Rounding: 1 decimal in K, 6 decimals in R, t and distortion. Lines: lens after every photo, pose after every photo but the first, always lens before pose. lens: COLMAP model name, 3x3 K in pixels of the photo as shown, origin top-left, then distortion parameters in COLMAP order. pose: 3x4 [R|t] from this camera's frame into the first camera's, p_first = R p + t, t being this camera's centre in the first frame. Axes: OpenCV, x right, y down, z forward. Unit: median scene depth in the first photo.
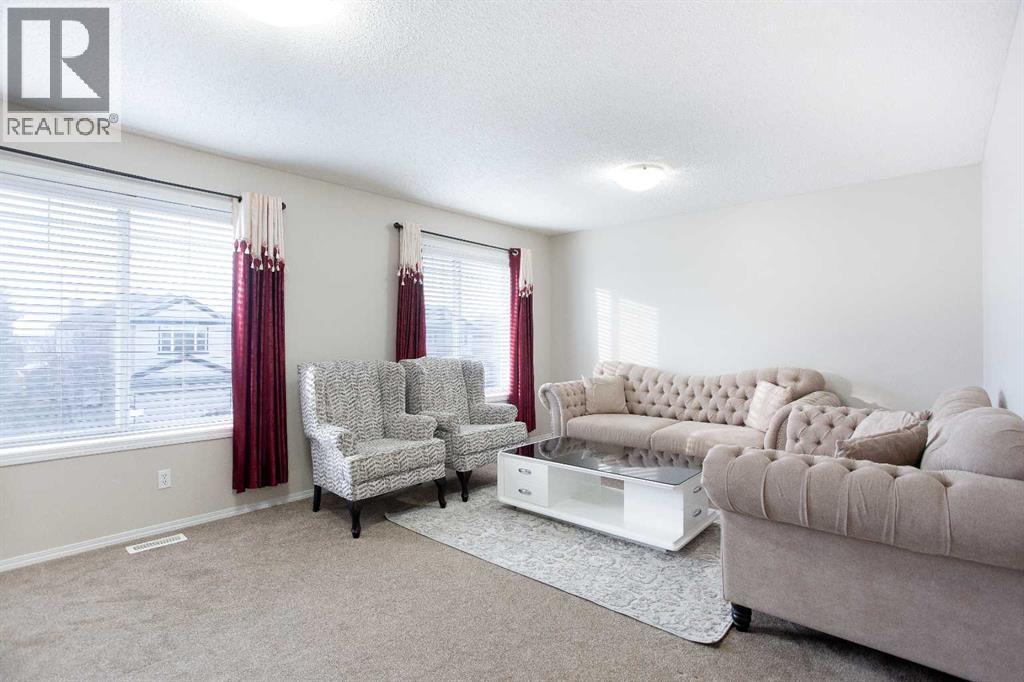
lens RADIAL K [[496.3, 0, 511.6], [0, 496.3, 341.9], [0, 0, 1]] dist [-0.006688, -0.000285]
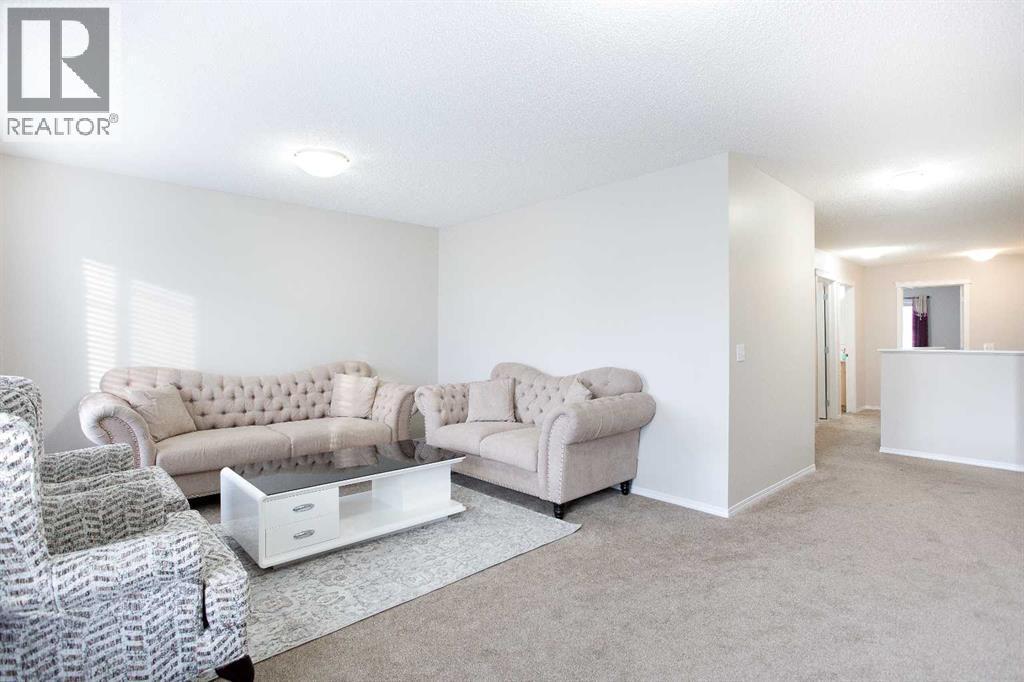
lens RADIAL K [[496.3, 0, 511.4], [0, 496.3, 339.6], [0, 0, 1]] dist [-0.006688, -0.000285]
pose [[0.114527, -0.000434, 0.993420, -0.575462], [0.001841, 0.999998, 0.000224, 0.001652], [-0.993418, 0.001803, 0.114527, 0.491804]]
